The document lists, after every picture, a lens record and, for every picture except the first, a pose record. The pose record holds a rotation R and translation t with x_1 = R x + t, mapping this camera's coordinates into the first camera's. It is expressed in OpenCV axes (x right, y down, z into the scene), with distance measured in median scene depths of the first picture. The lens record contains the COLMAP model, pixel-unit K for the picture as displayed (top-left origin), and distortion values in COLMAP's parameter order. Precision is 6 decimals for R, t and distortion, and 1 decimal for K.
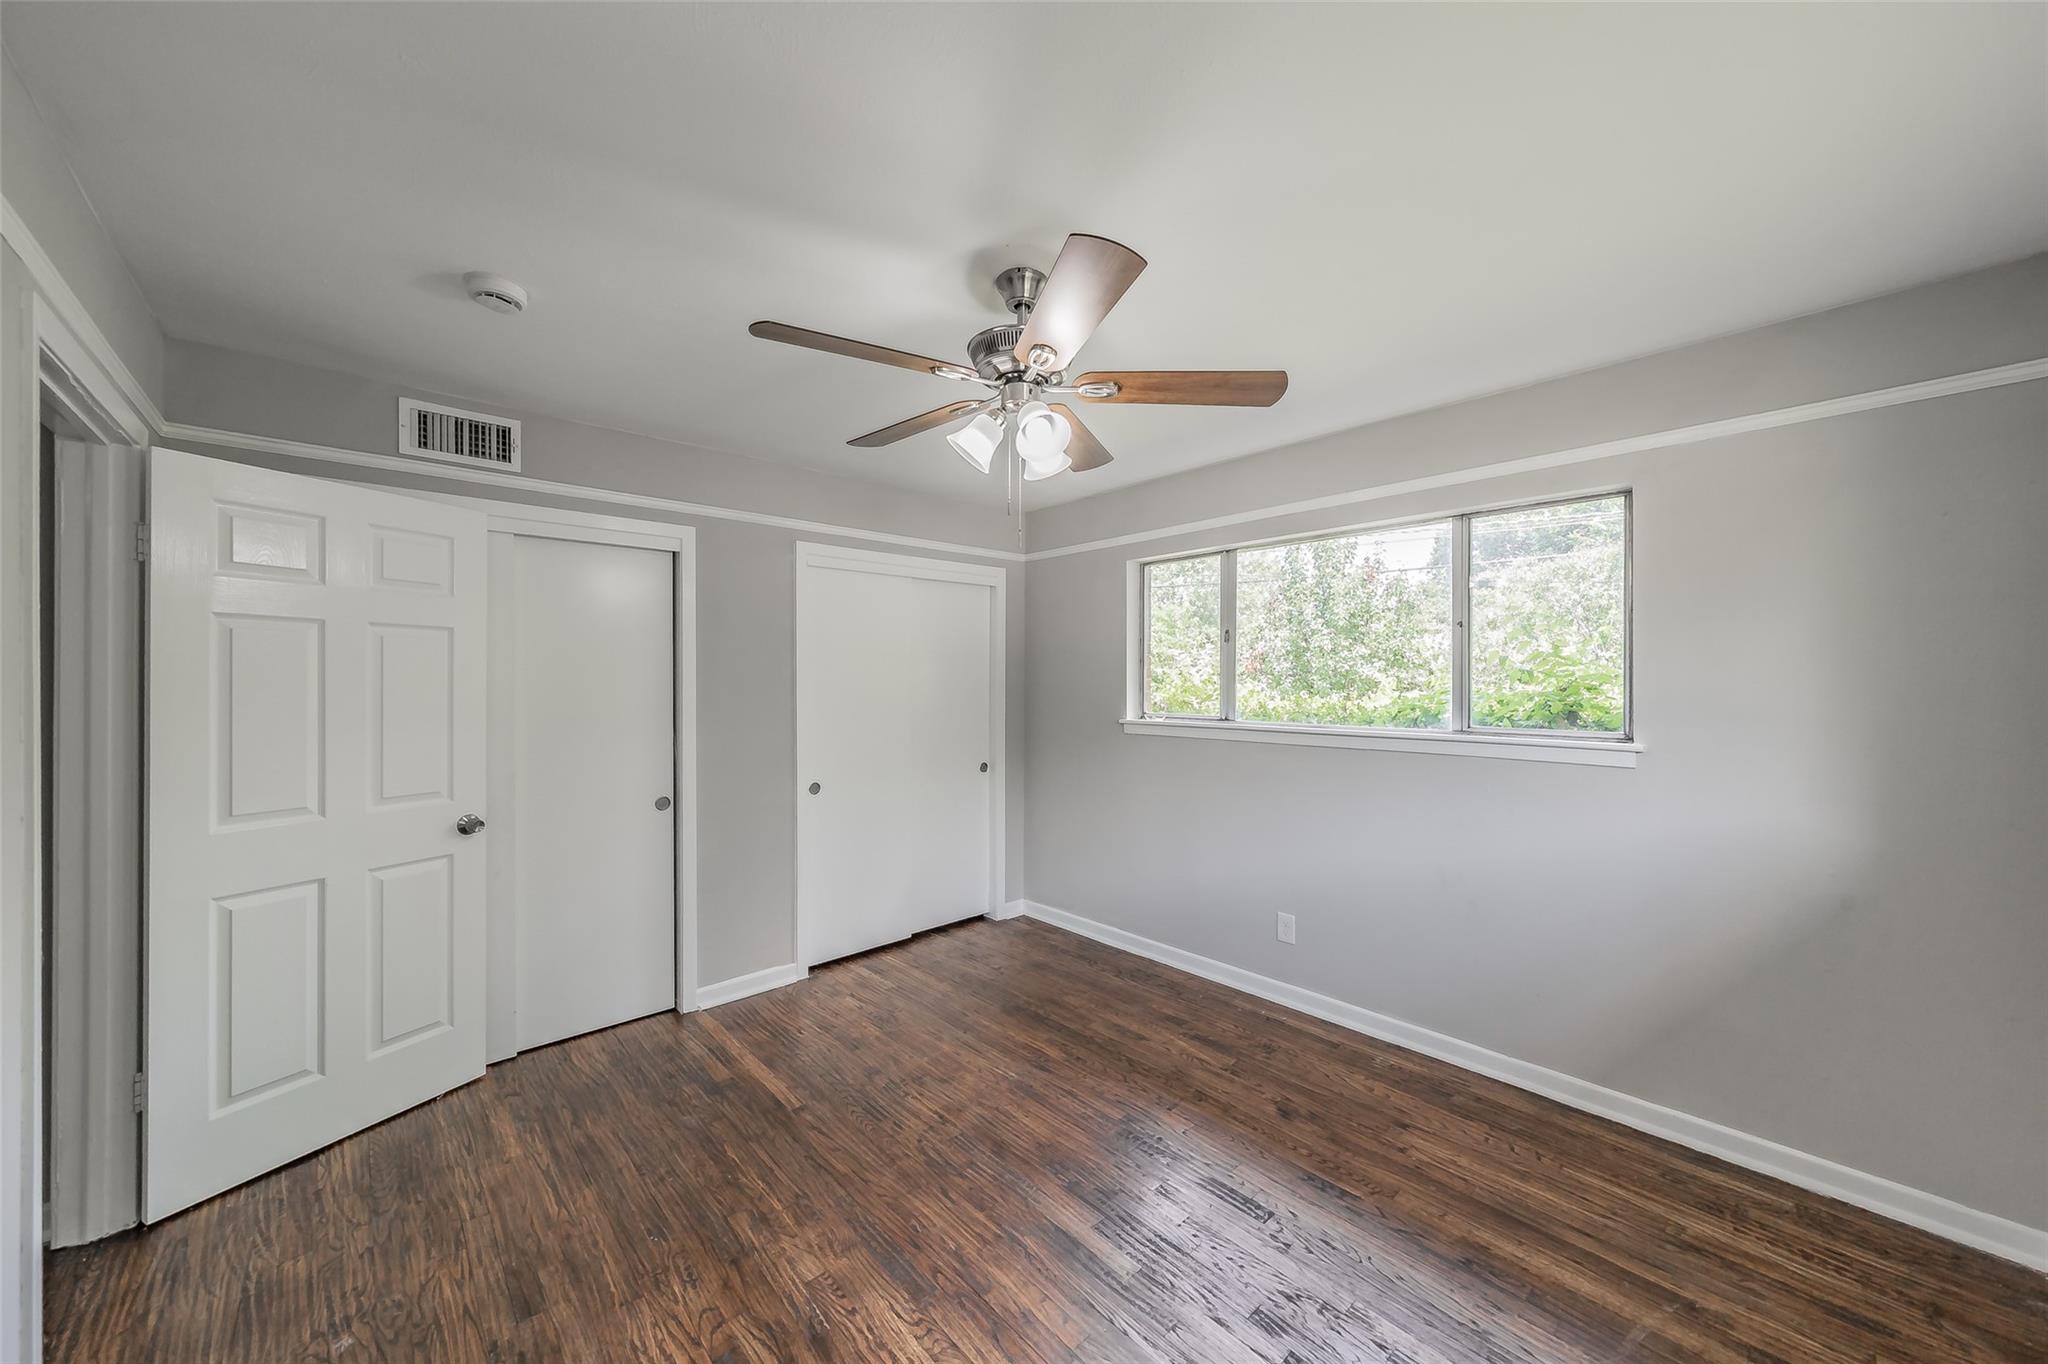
lens RADIAL K [[717.2, 0, 1009.7], [0, 717.2, 682.6], [0, 0, 1]] dist [0.001353, -0.000151]
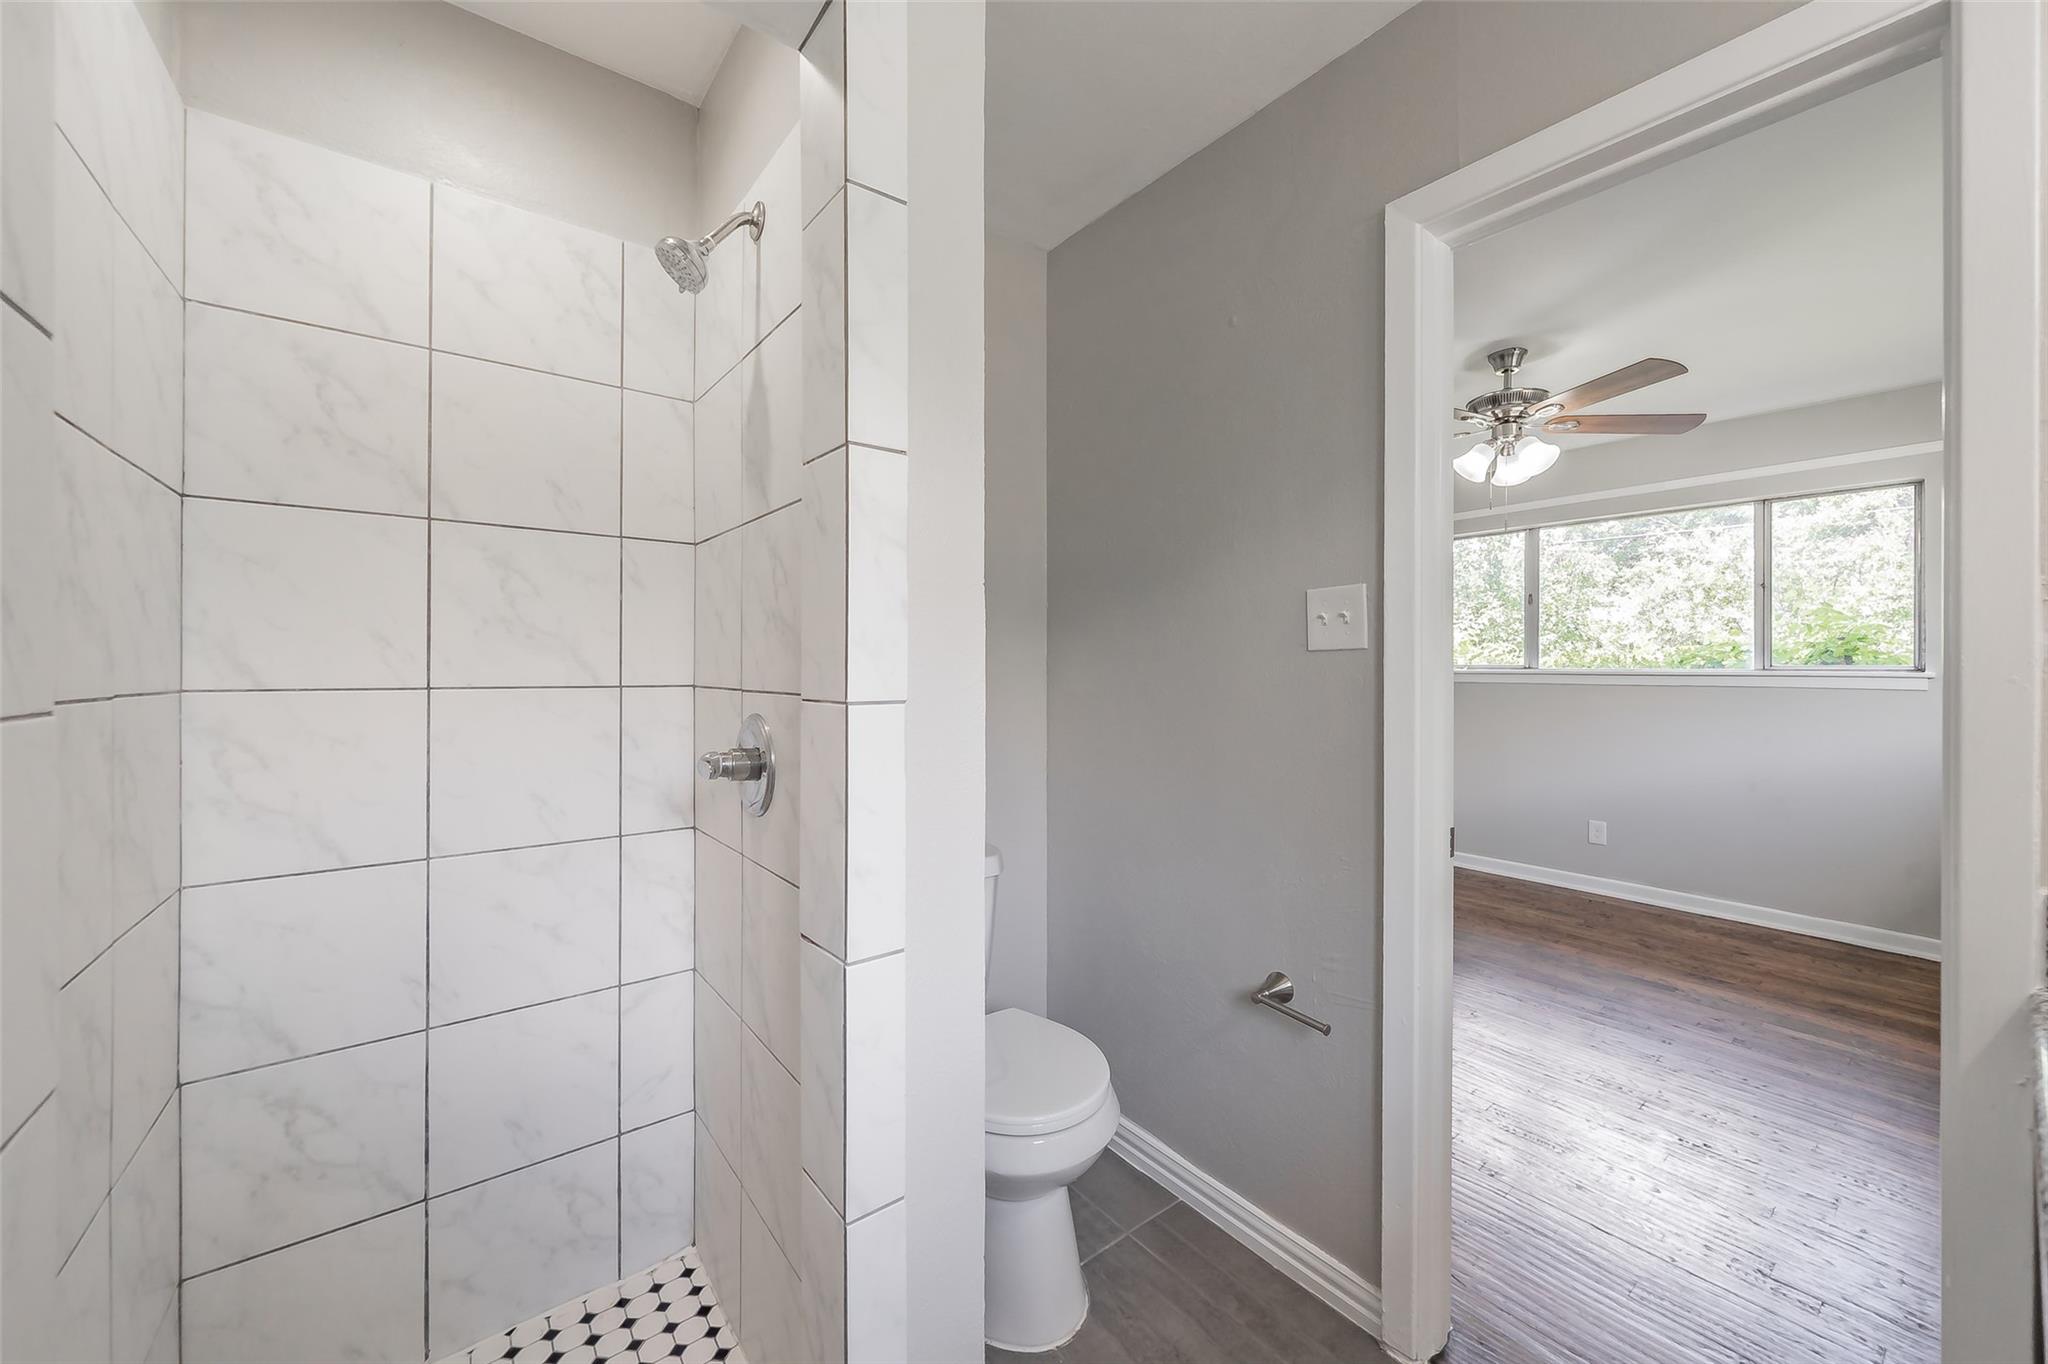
lens RADIAL K [[764.3, 0, 1008.6], [0, 764.3, 669.2], [0, 0, 1]] dist [0.000033, 0.000215]
pose [[0.997552, -0.002676, -0.069881, -0.701373], [0.002710, 0.999996, 0.000383, 0.072571], [0.069880, -0.000571, 0.997555, -0.512756]]
